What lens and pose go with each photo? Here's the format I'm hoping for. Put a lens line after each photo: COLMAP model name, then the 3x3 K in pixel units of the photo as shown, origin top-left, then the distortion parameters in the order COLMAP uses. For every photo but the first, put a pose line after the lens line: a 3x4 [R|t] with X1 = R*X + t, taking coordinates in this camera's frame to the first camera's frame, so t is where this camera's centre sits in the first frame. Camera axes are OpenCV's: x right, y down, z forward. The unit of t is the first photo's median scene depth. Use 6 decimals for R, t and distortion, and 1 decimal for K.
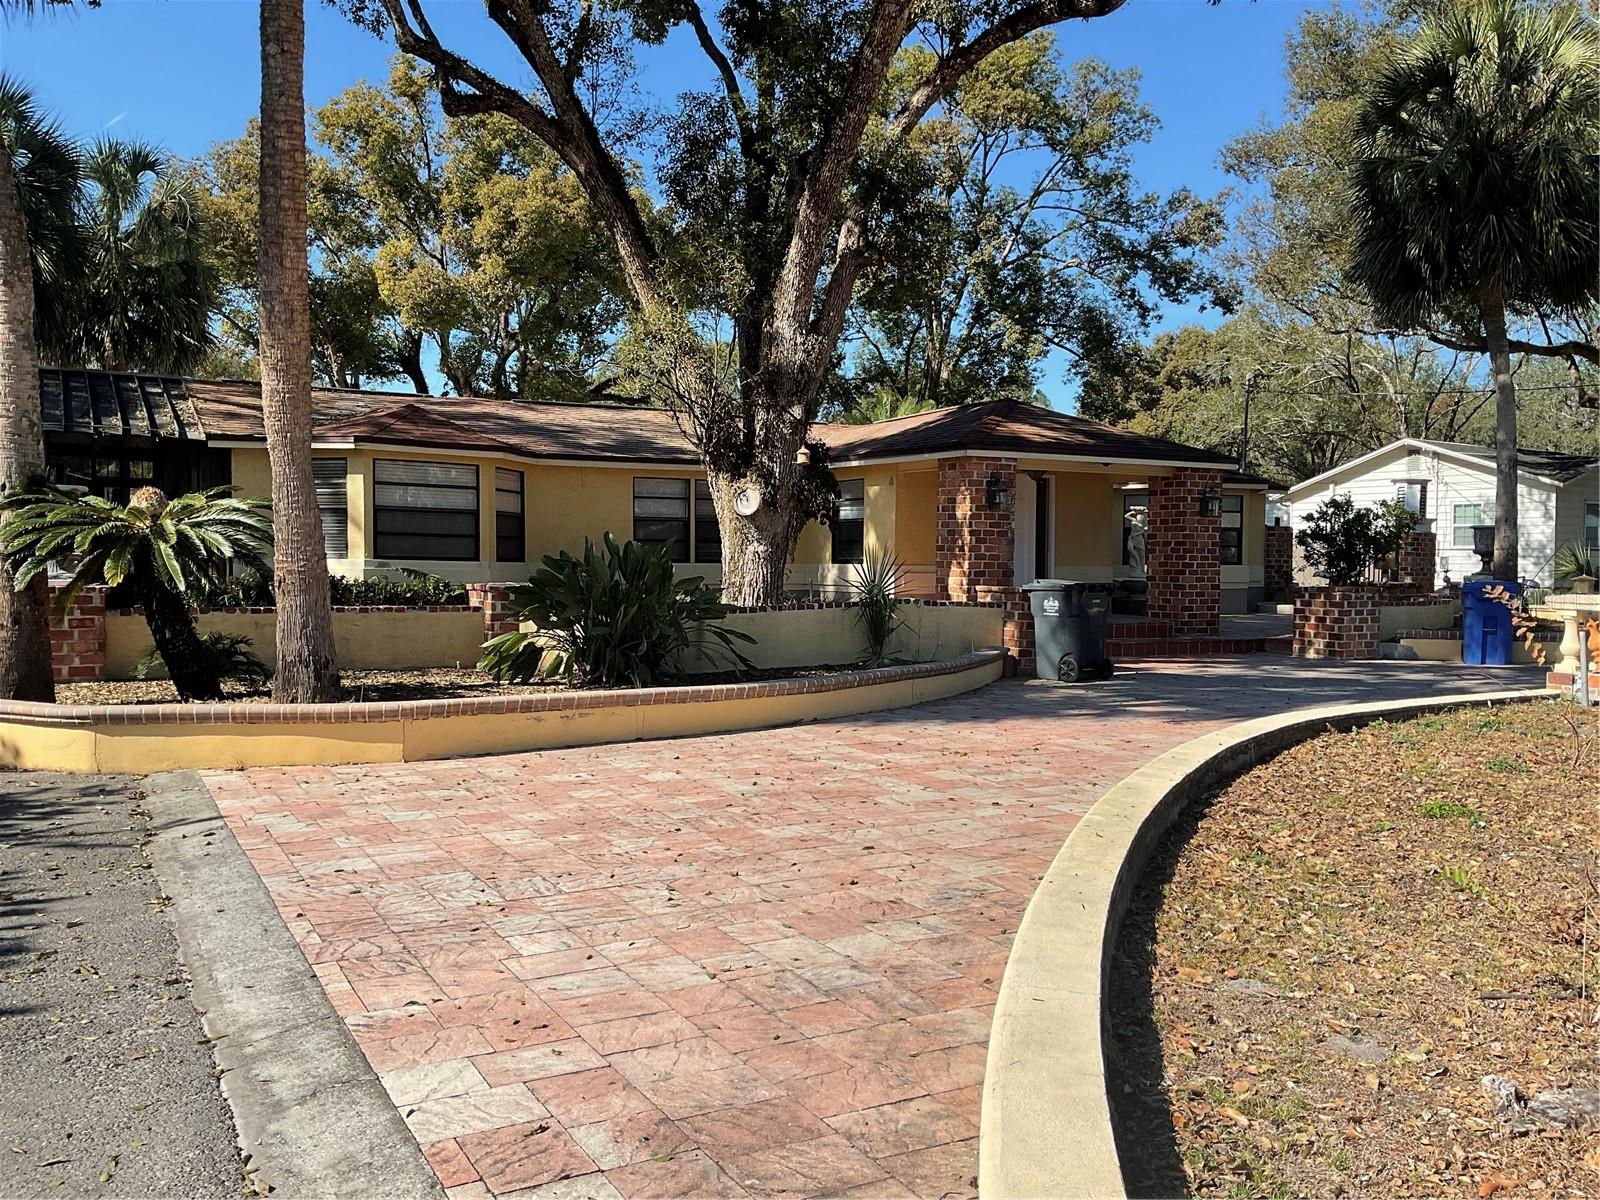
lens RADIAL K [[1318.8, 0, 804.6], [0, 1318.8, 608.0], [0, 0, 1]] dist [0.091076, -0.182509]
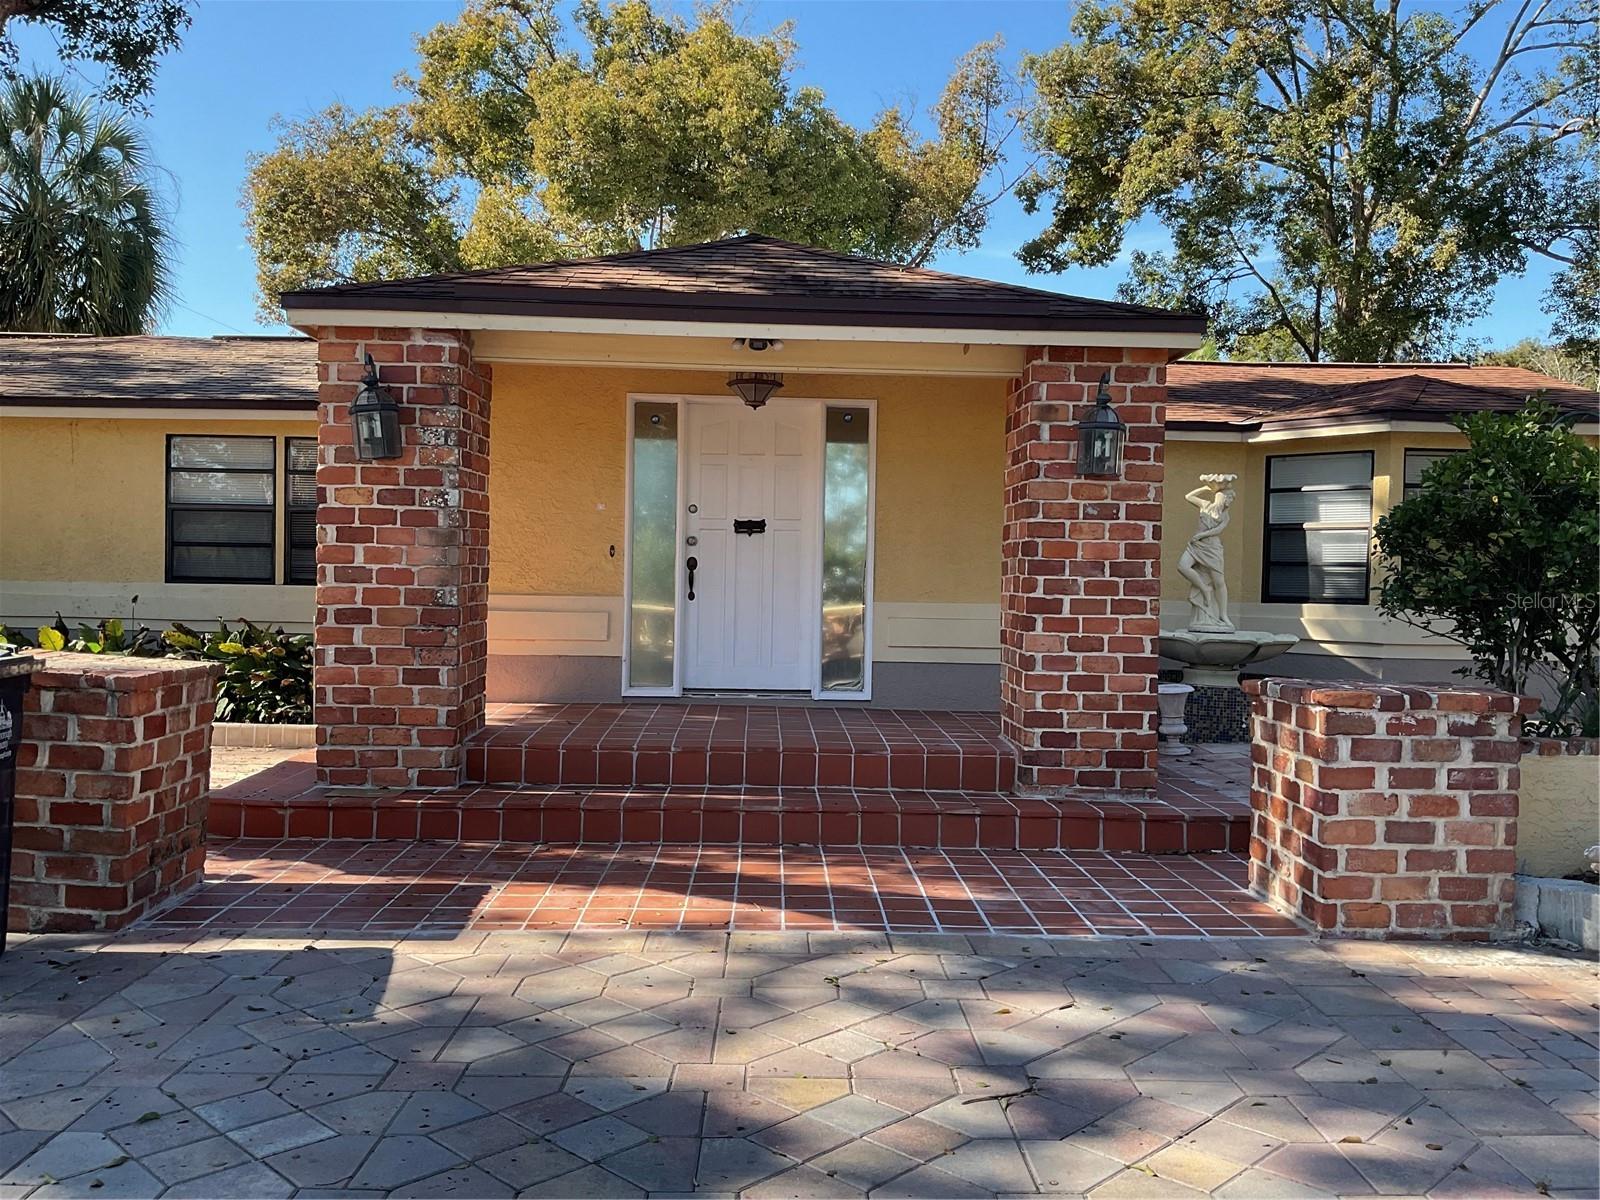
lens RADIAL K [[1318.8, 0, 804.6], [0, 1318.8, 608.0], [0, 0, 1]] dist [0.091076, -0.182509]
pose [[0.884000, 0.019001, -0.467100, 0.466264], [-0.029891, 0.999426, -0.015914, -0.027012], [0.466530, 0.028031, 0.884061, 0.729435]]
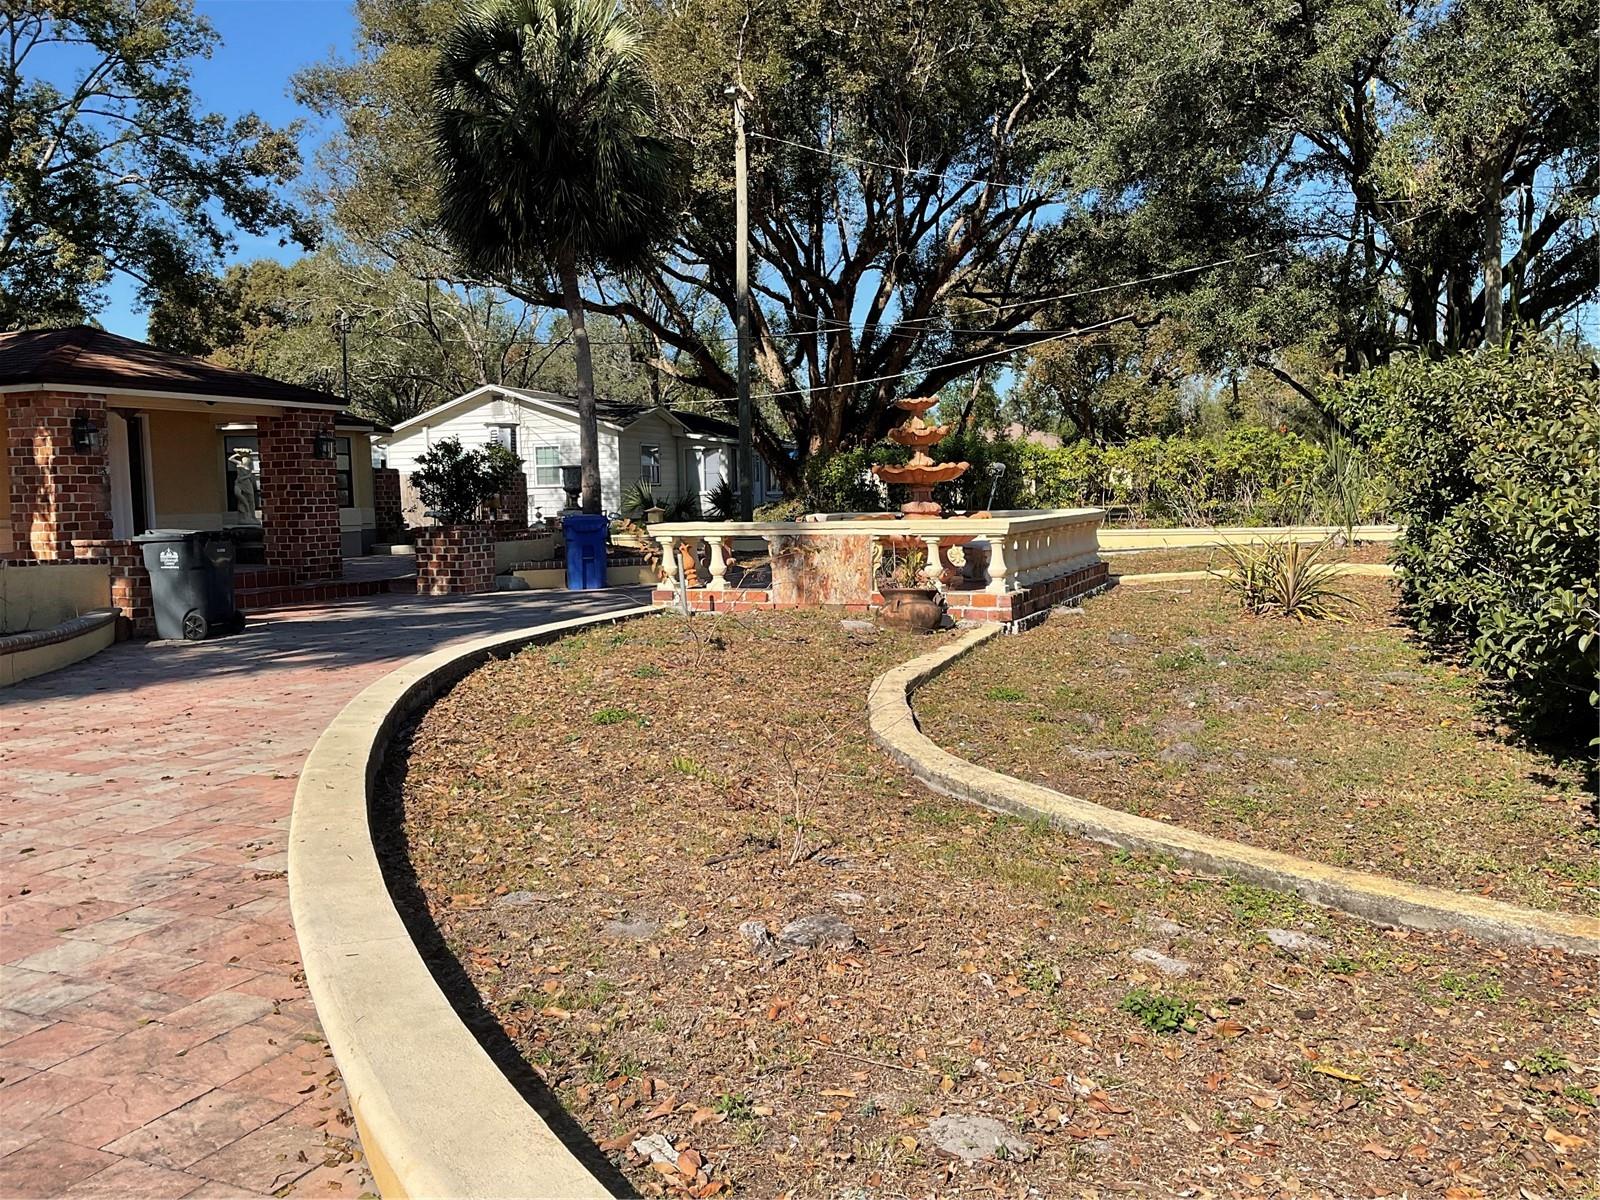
lens RADIAL K [[1318.8, 0, 804.6], [0, 1318.8, 608.0], [0, 0, 1]] dist [0.091076, -0.182509]
pose [[0.785918, -0.080107, 0.613120, -0.031913], [0.054191, 0.996680, 0.060757, 0.000410], [-0.615951, -0.014524, 0.787650, 0.008288]]
